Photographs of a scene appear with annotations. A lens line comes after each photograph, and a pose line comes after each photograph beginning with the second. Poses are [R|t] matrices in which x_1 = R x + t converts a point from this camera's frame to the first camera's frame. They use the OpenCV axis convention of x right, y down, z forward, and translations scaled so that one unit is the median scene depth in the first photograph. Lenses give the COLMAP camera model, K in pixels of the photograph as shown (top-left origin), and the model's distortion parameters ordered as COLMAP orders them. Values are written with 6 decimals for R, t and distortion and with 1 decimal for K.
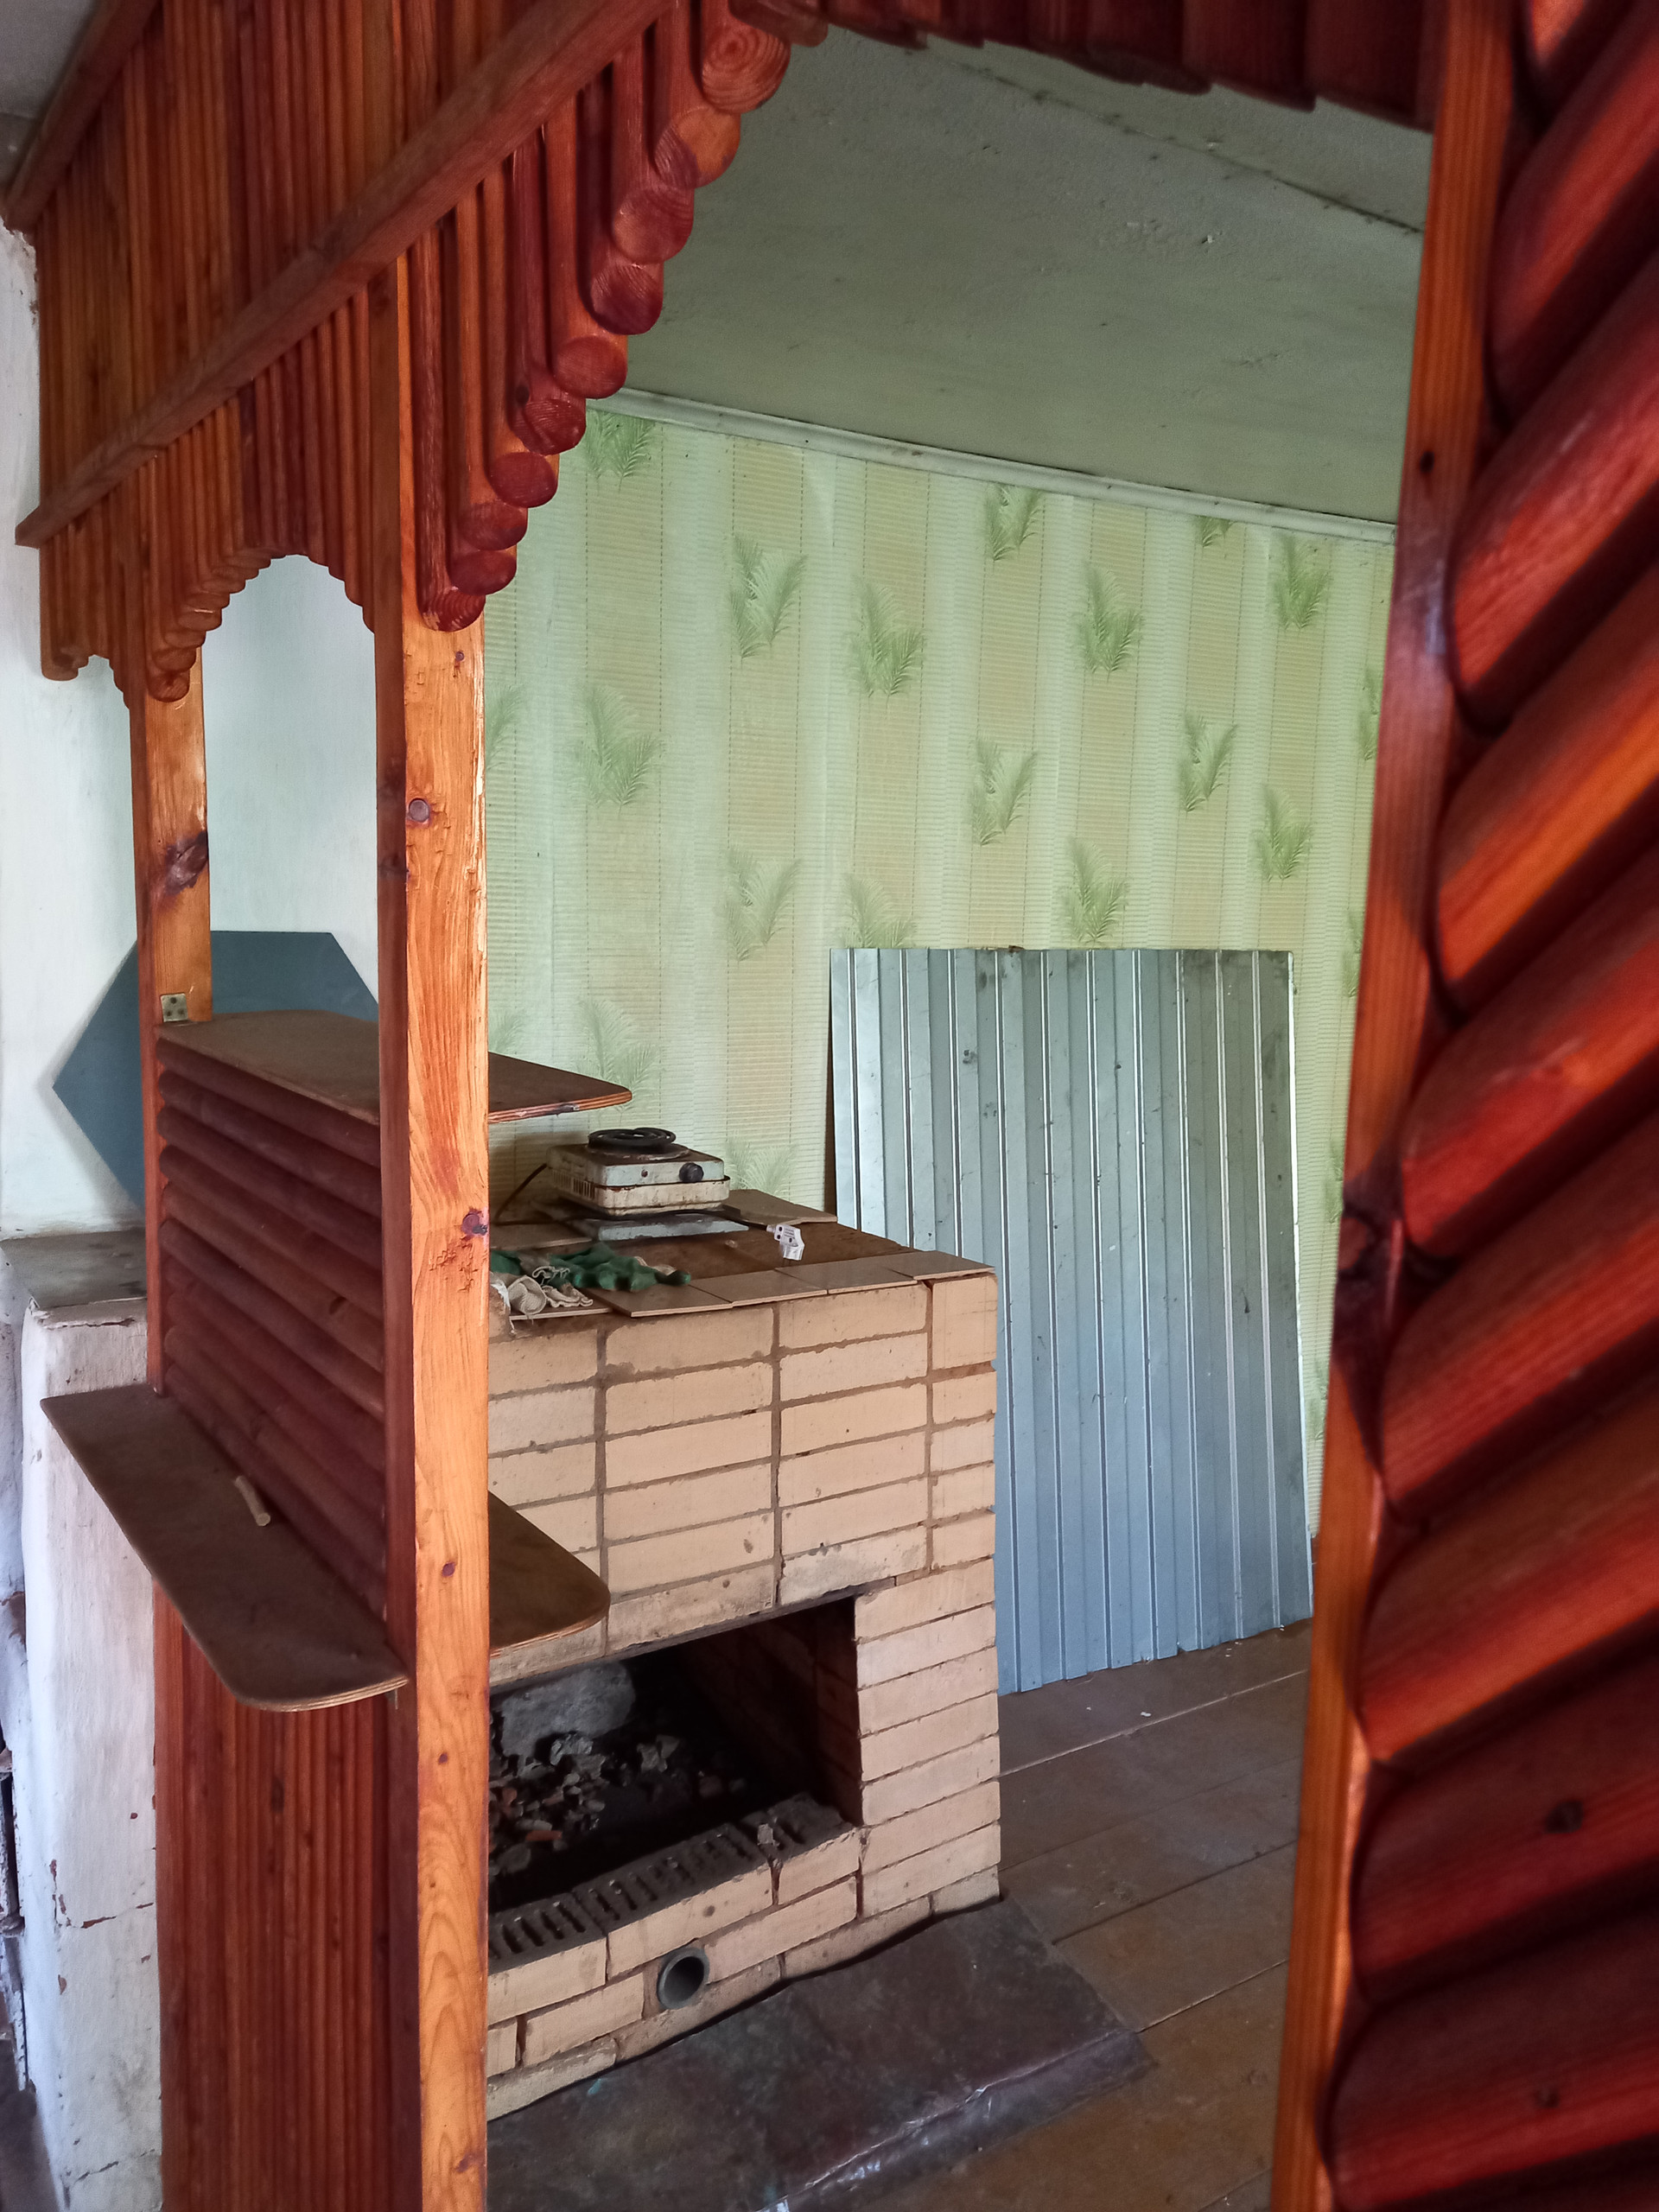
lens RADIAL K [[1678.6, 0, 840.9], [0, 1678.6, 1115.8], [0, 0, 1]] dist [0.094658, -0.083559]
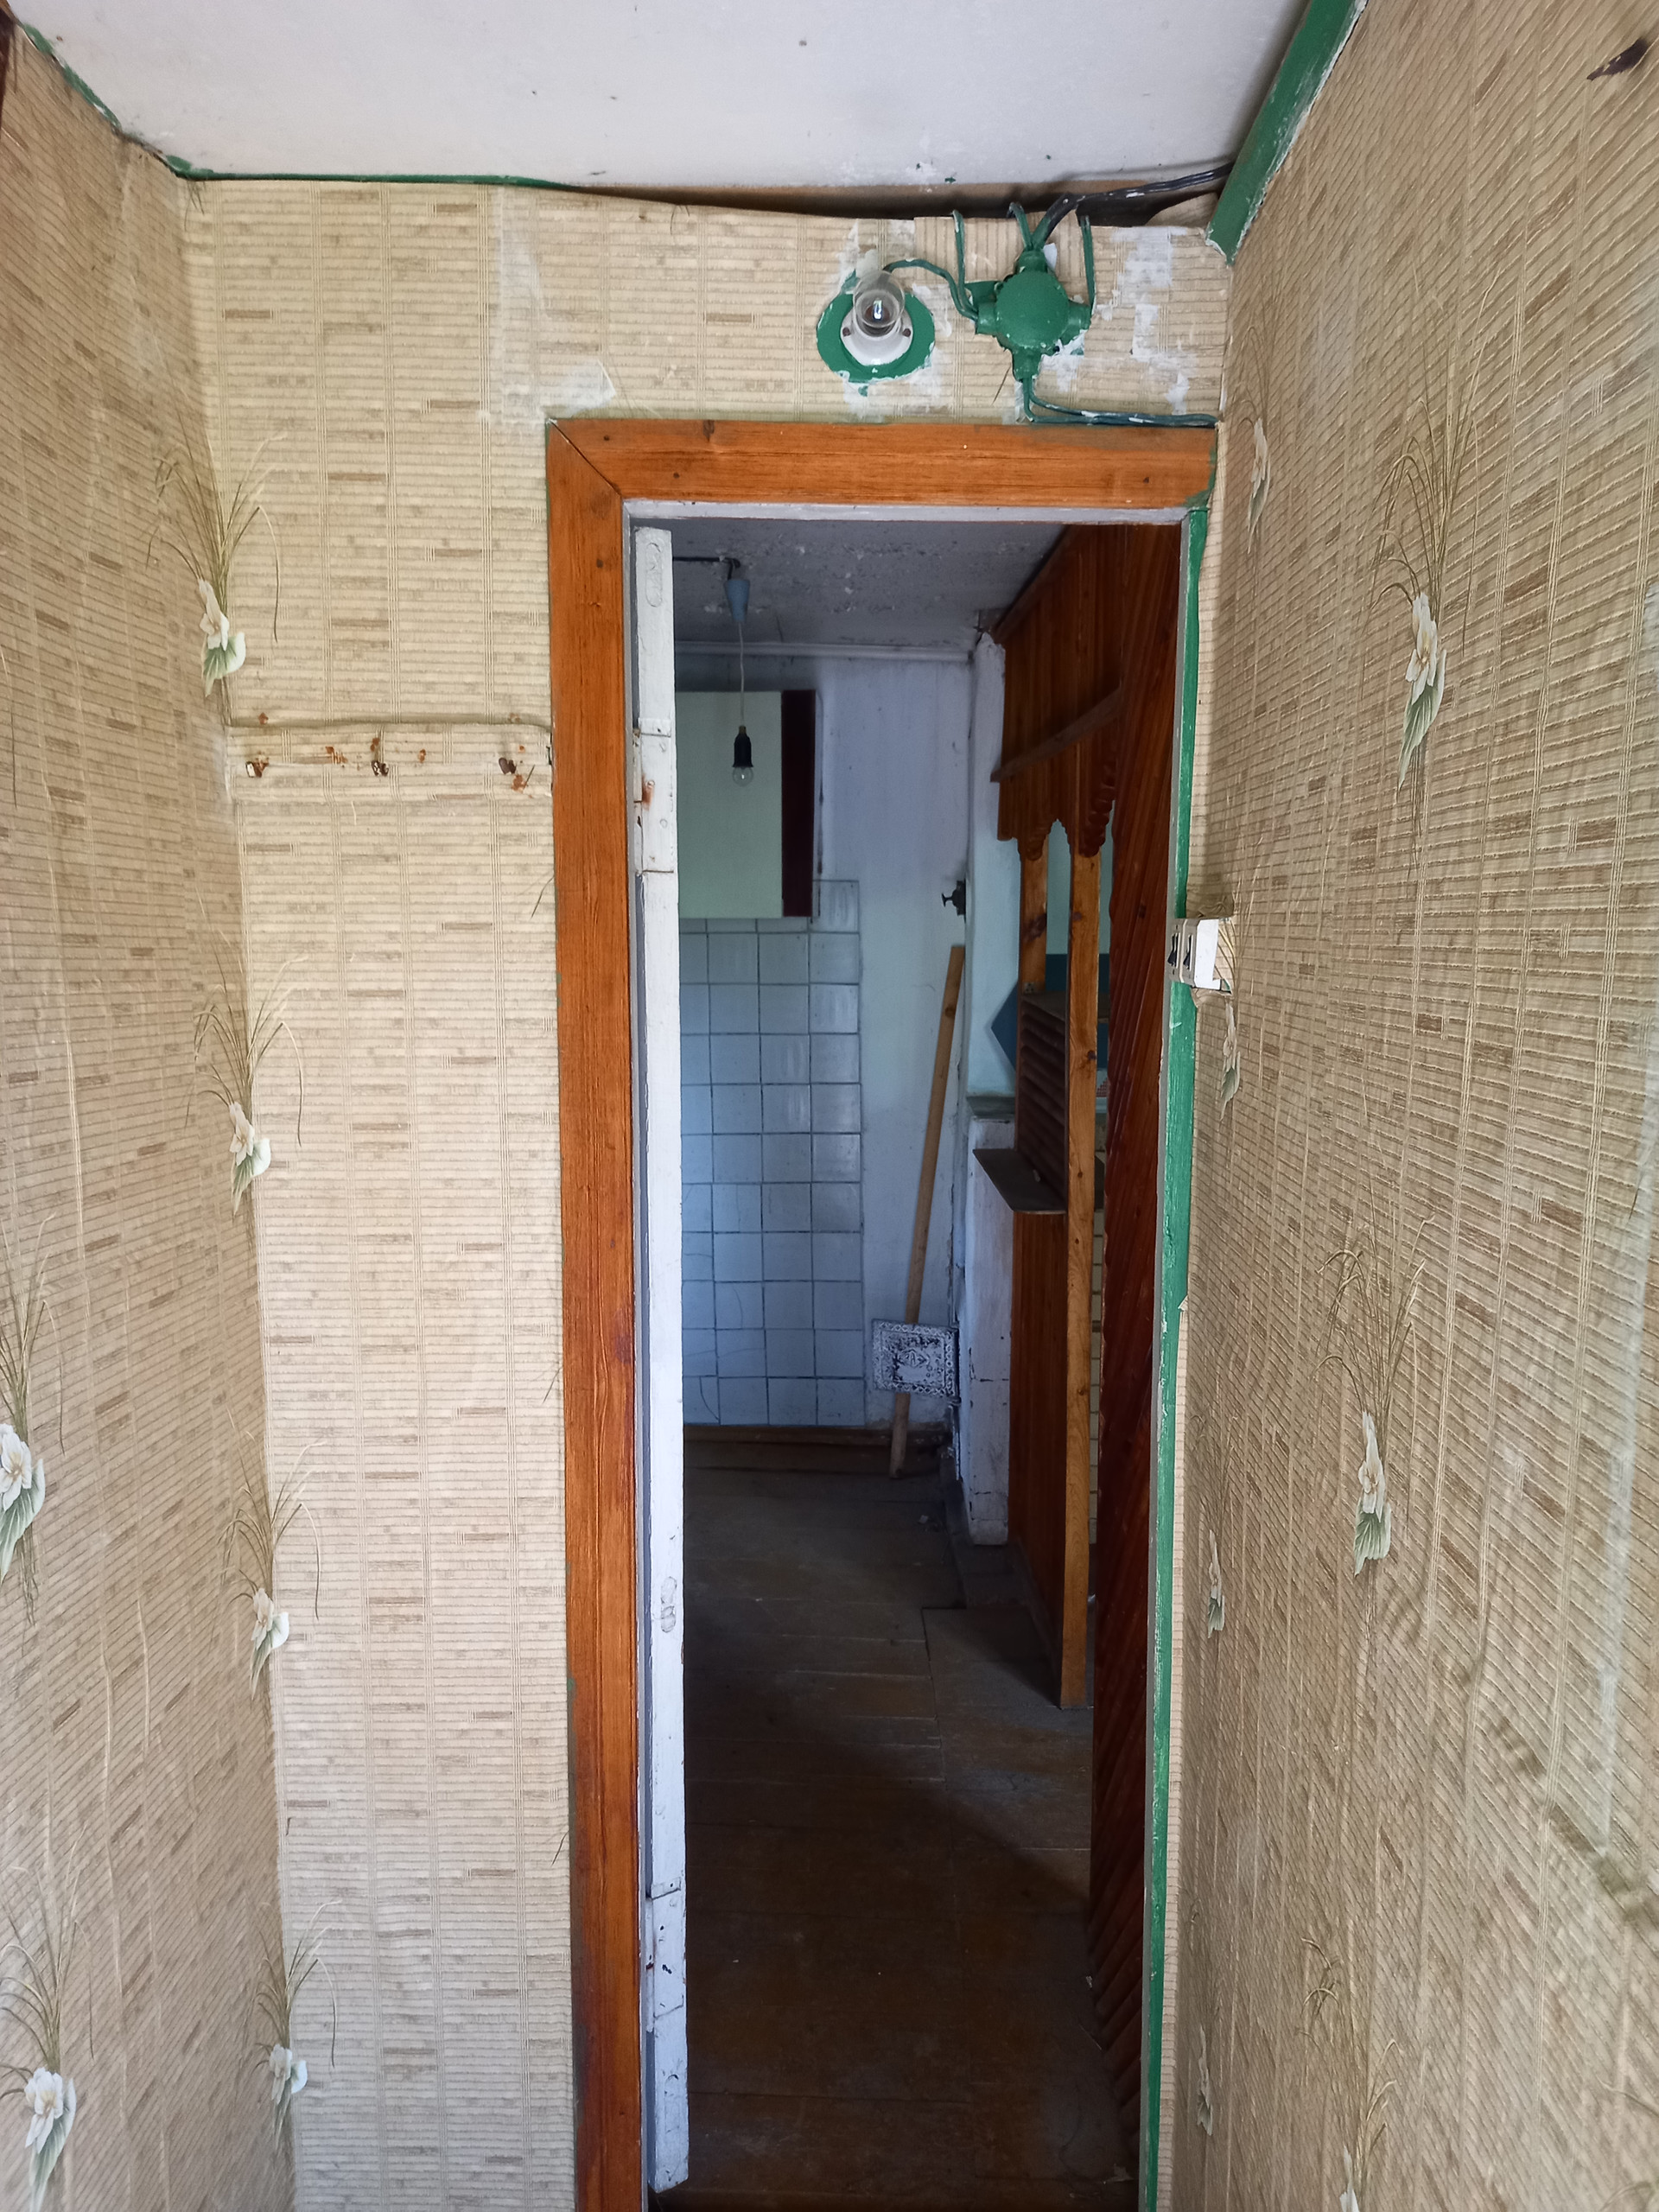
lens RADIAL K [[1678.6, 0, 840.9], [0, 1678.6, 1115.8], [0, 0, 1]] dist [0.094658, -0.083559]
pose [[0.844834, 0.049652, -0.532720, 0.617805], [-0.054339, 0.998499, 0.006890, 0.108879], [0.532263, 0.023126, 0.846263, -1.076575]]
